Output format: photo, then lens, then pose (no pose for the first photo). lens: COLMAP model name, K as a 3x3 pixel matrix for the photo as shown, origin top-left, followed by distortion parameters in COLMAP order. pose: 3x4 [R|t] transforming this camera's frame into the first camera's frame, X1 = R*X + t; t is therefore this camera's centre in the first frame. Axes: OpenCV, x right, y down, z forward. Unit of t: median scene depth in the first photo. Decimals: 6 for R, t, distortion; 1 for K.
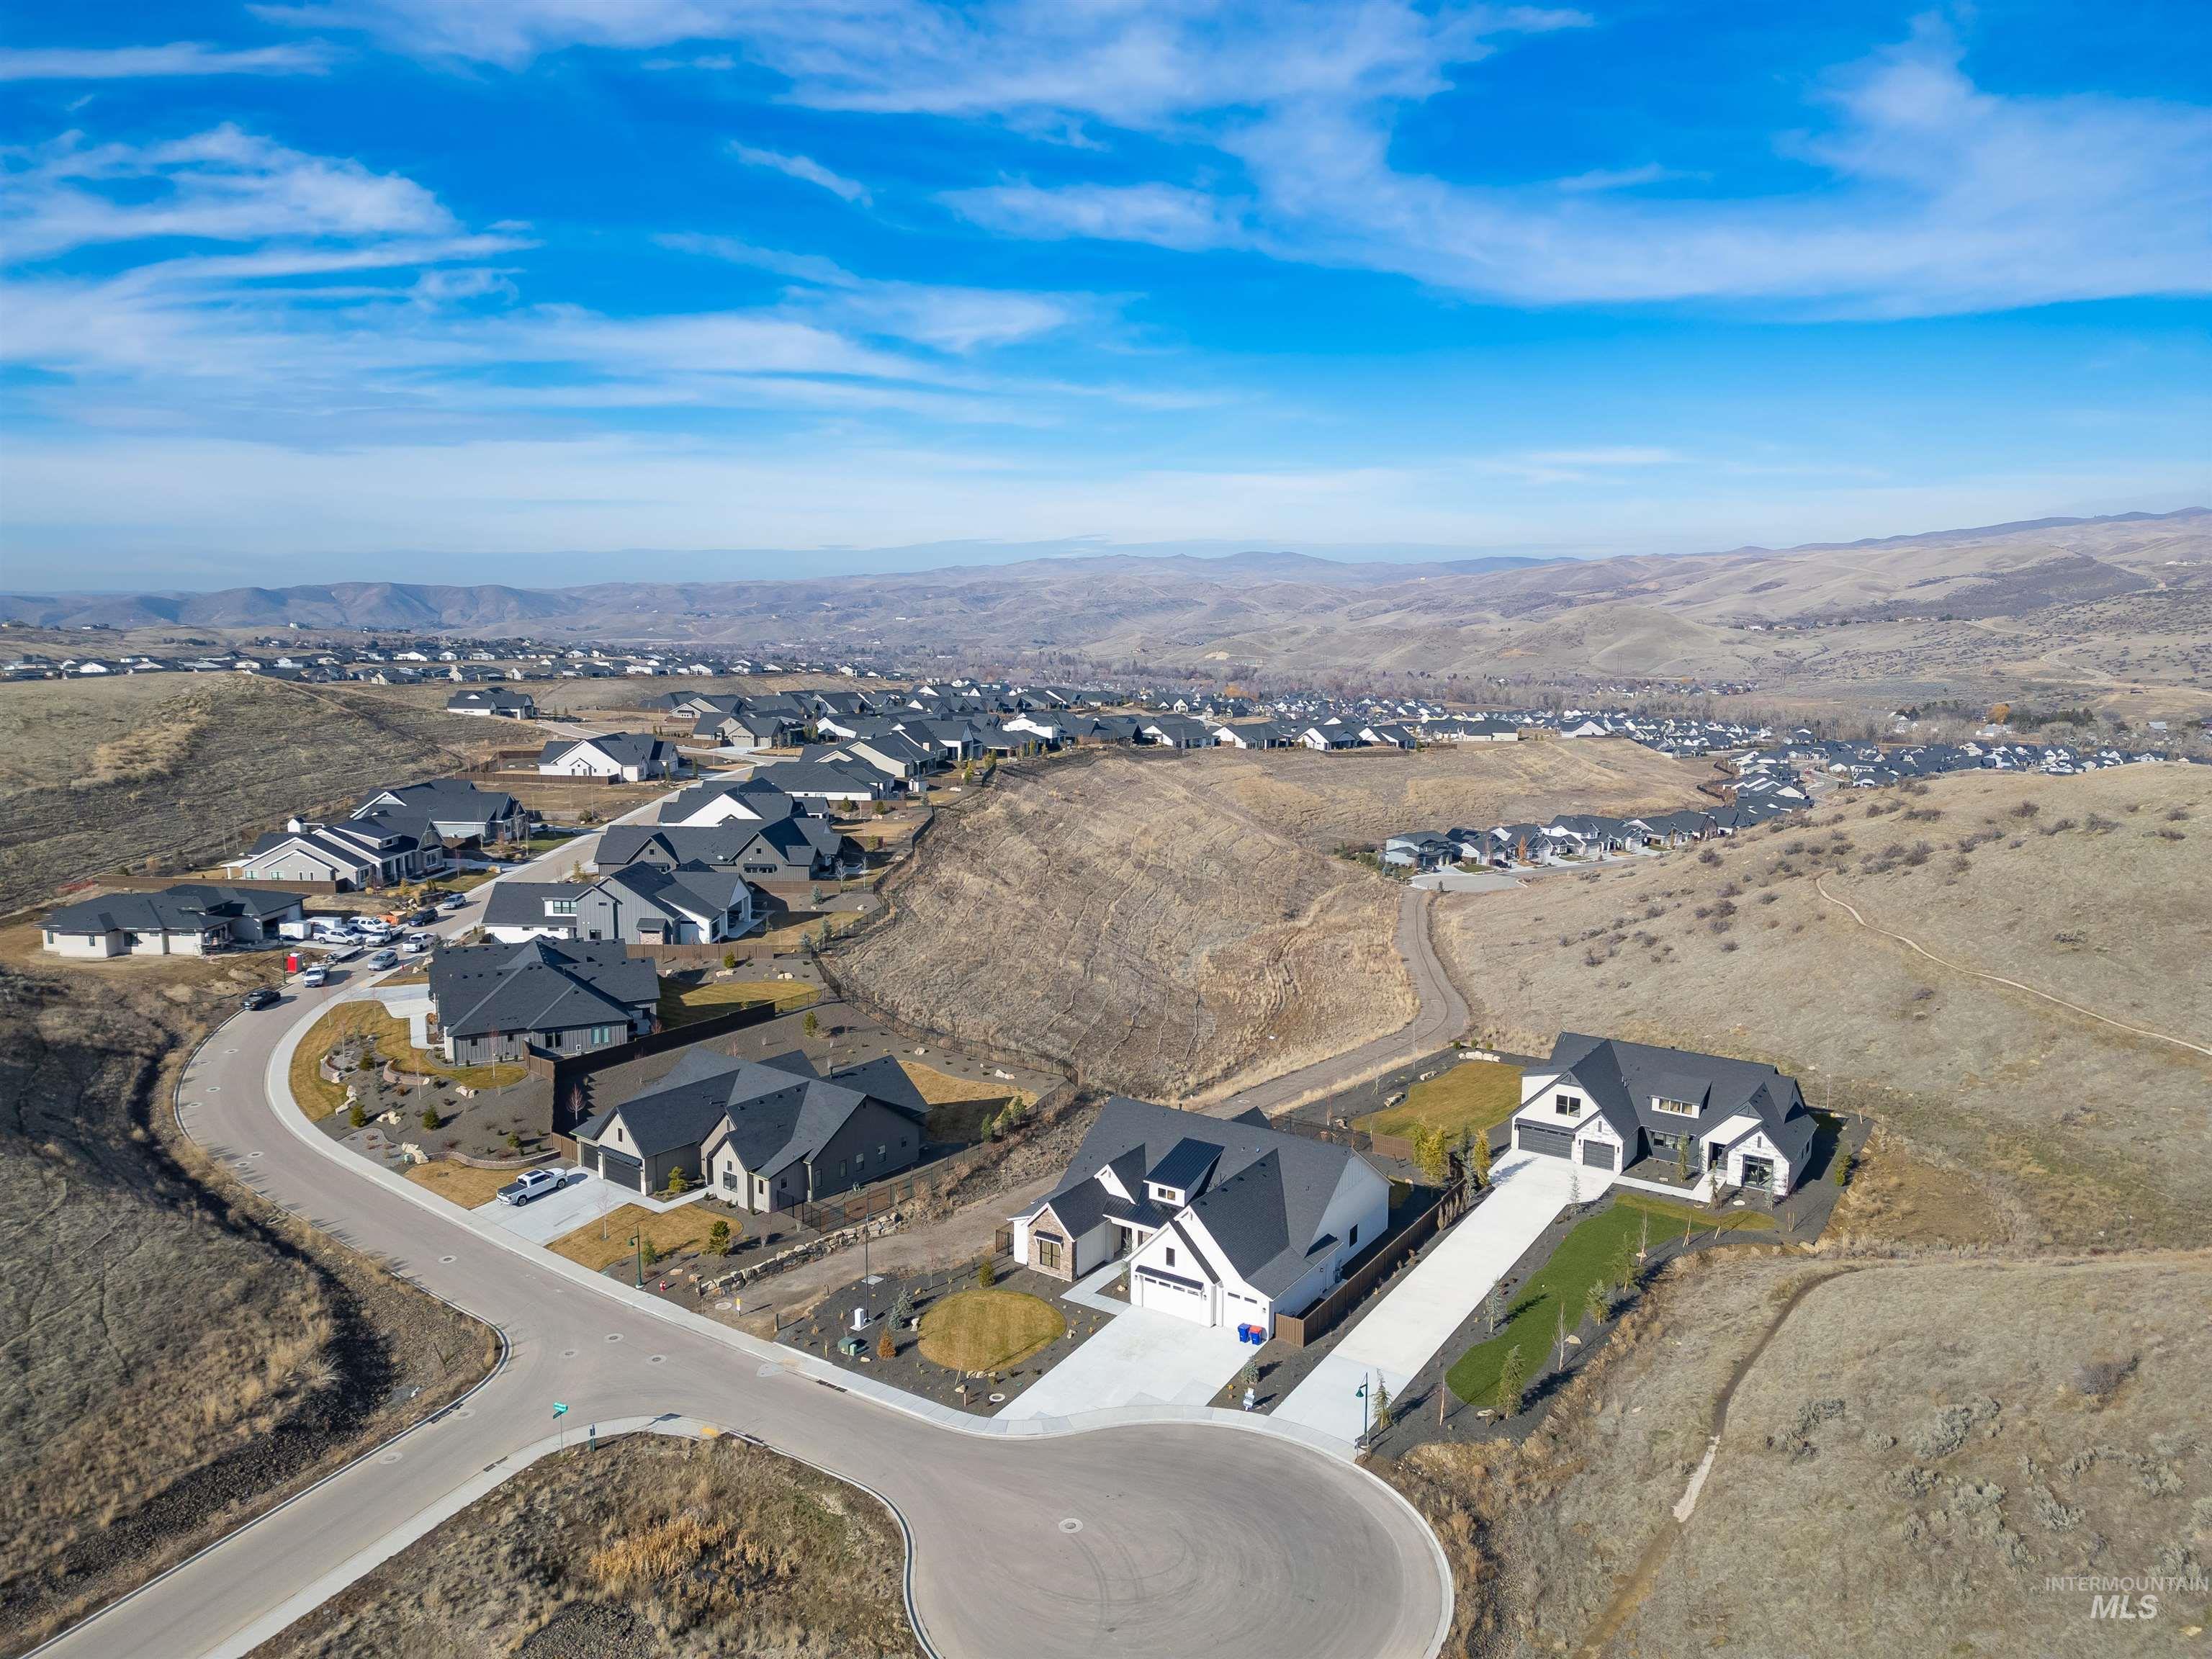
lens RADIAL K [[1522.5, 0, 1109.7], [0, 1522.5, 835.0], [0, 0, 1]] dist [0.049664, -0.036063]
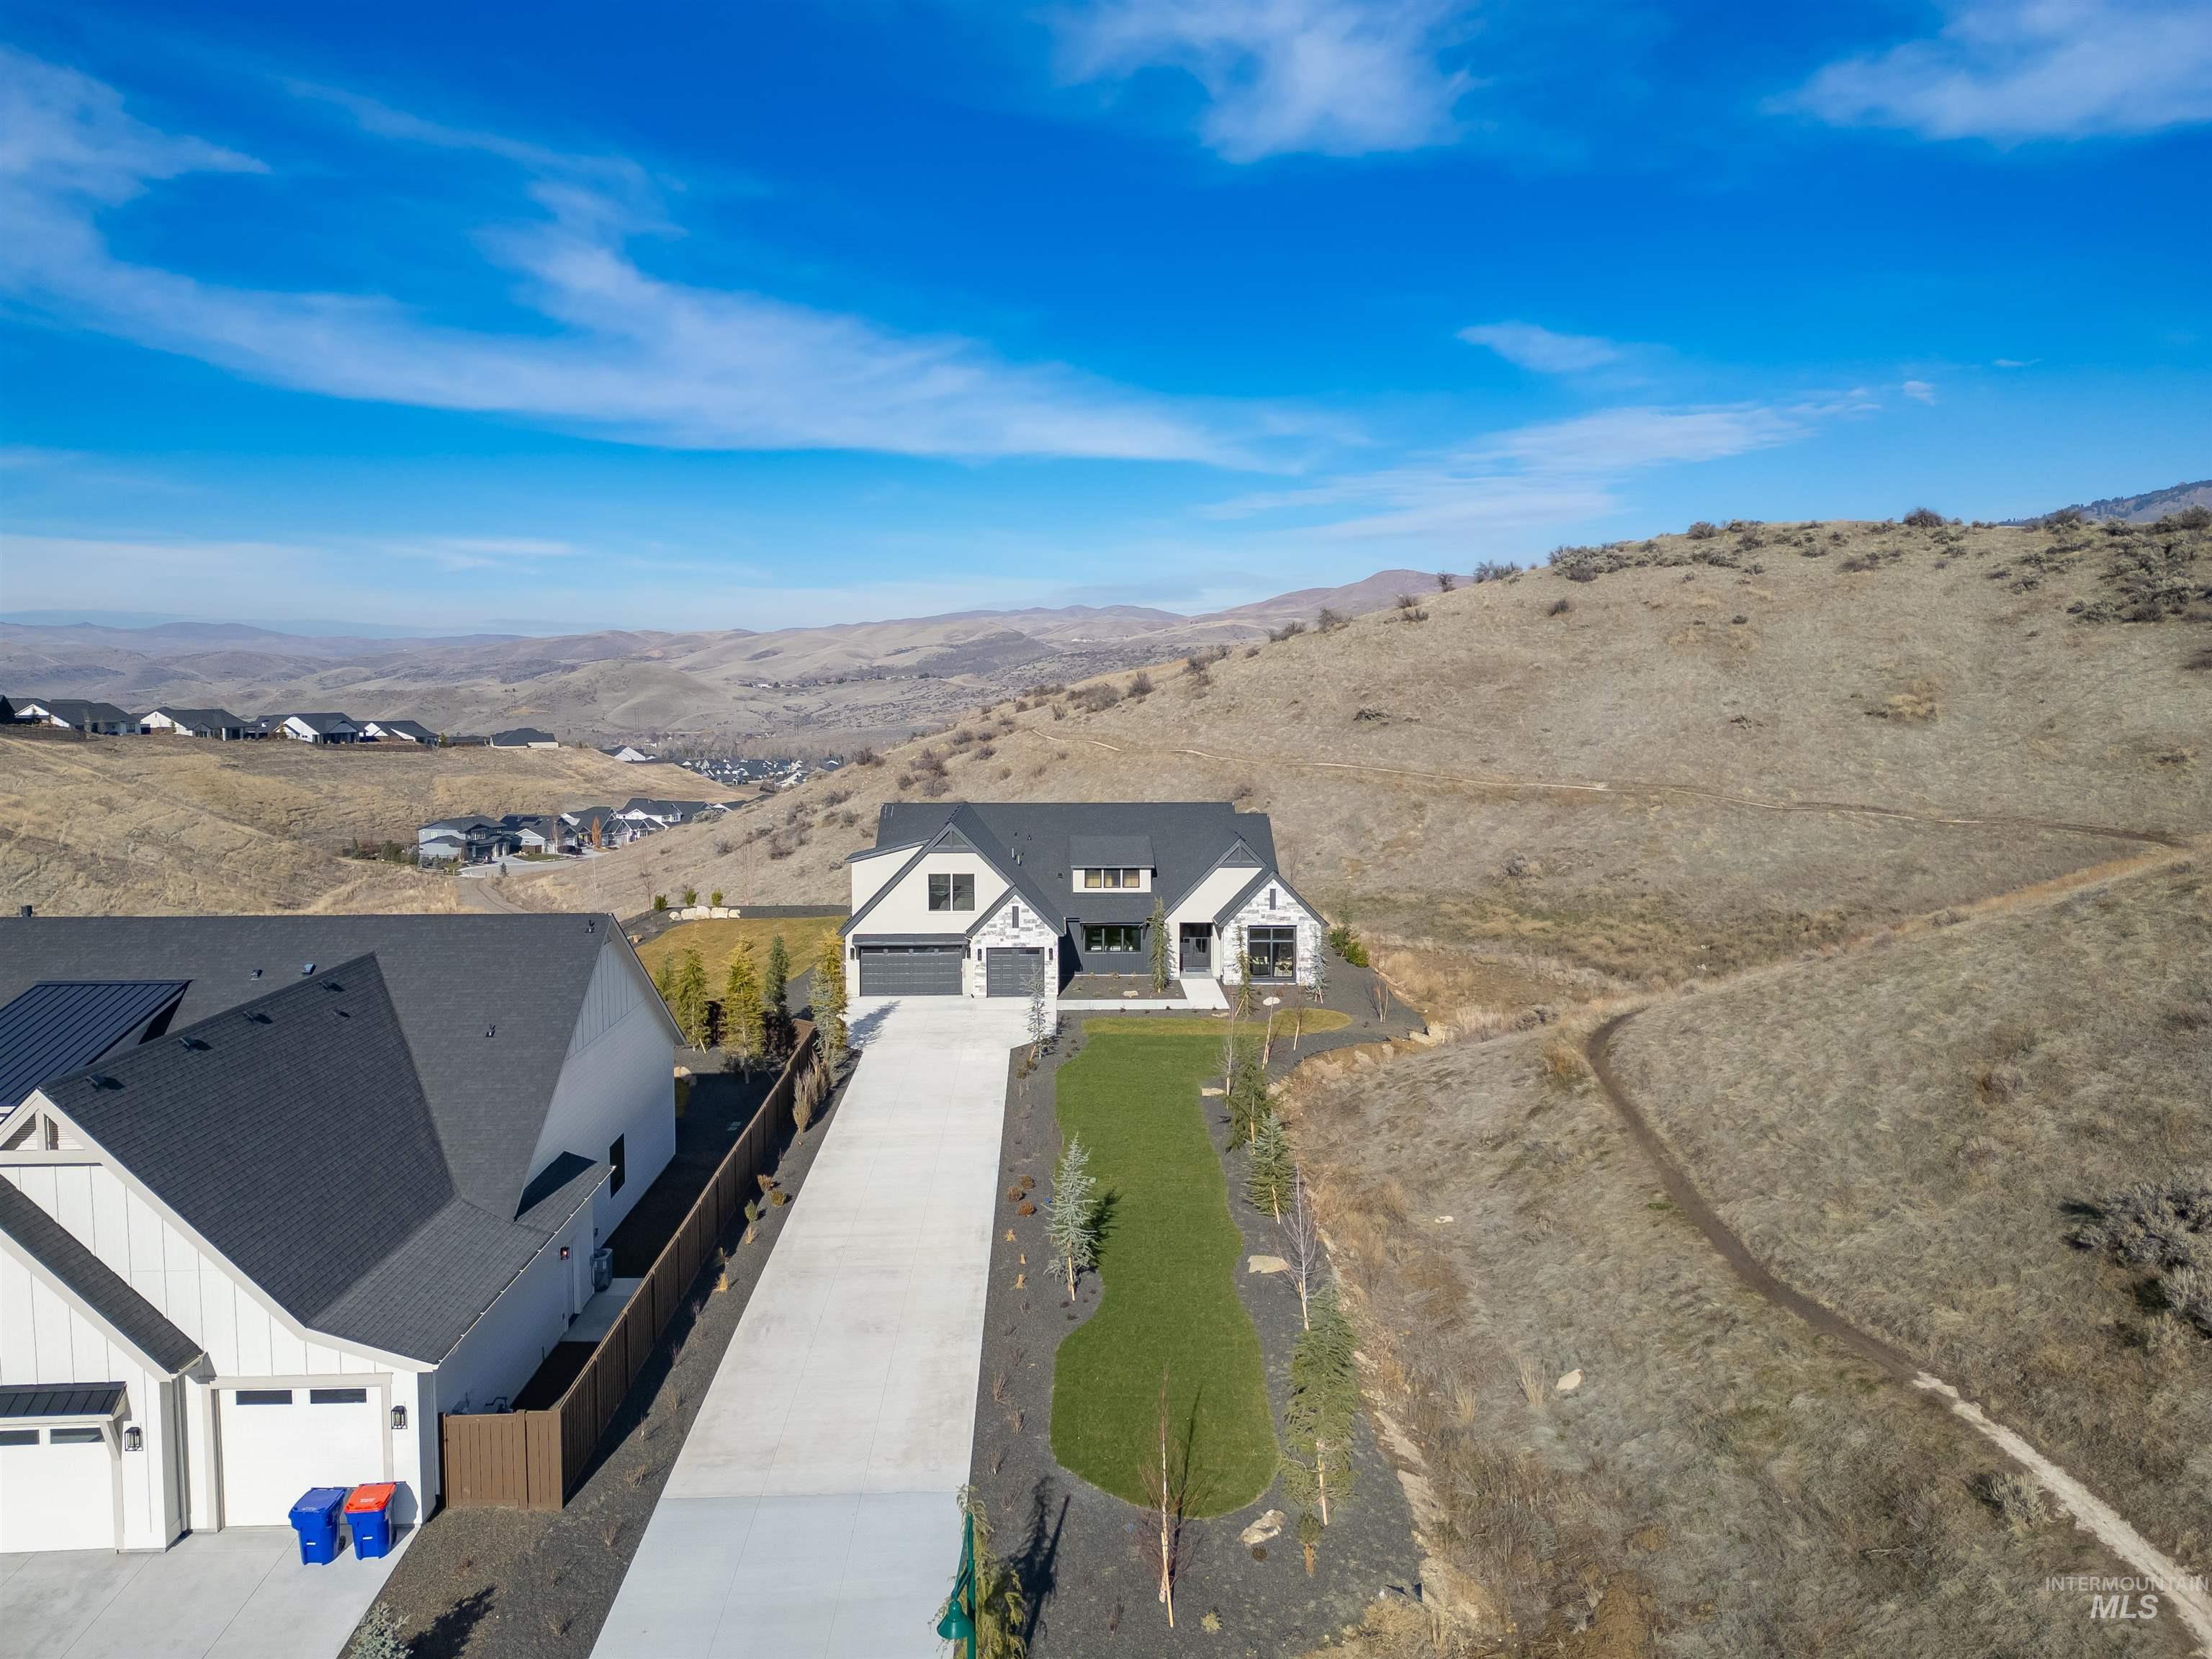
lens RADIAL K [[1522.5, 0, 1109.7], [0, 1522.5, 835.0], [0, 0, 1]] dist [0.049664, -0.036063]
pose [[0.809662, -0.058211, 0.584003, 0.038456], [0.089748, 0.995646, -0.025185, 0.174651], [-0.579994, 0.072805, 0.811361, 0.538959]]
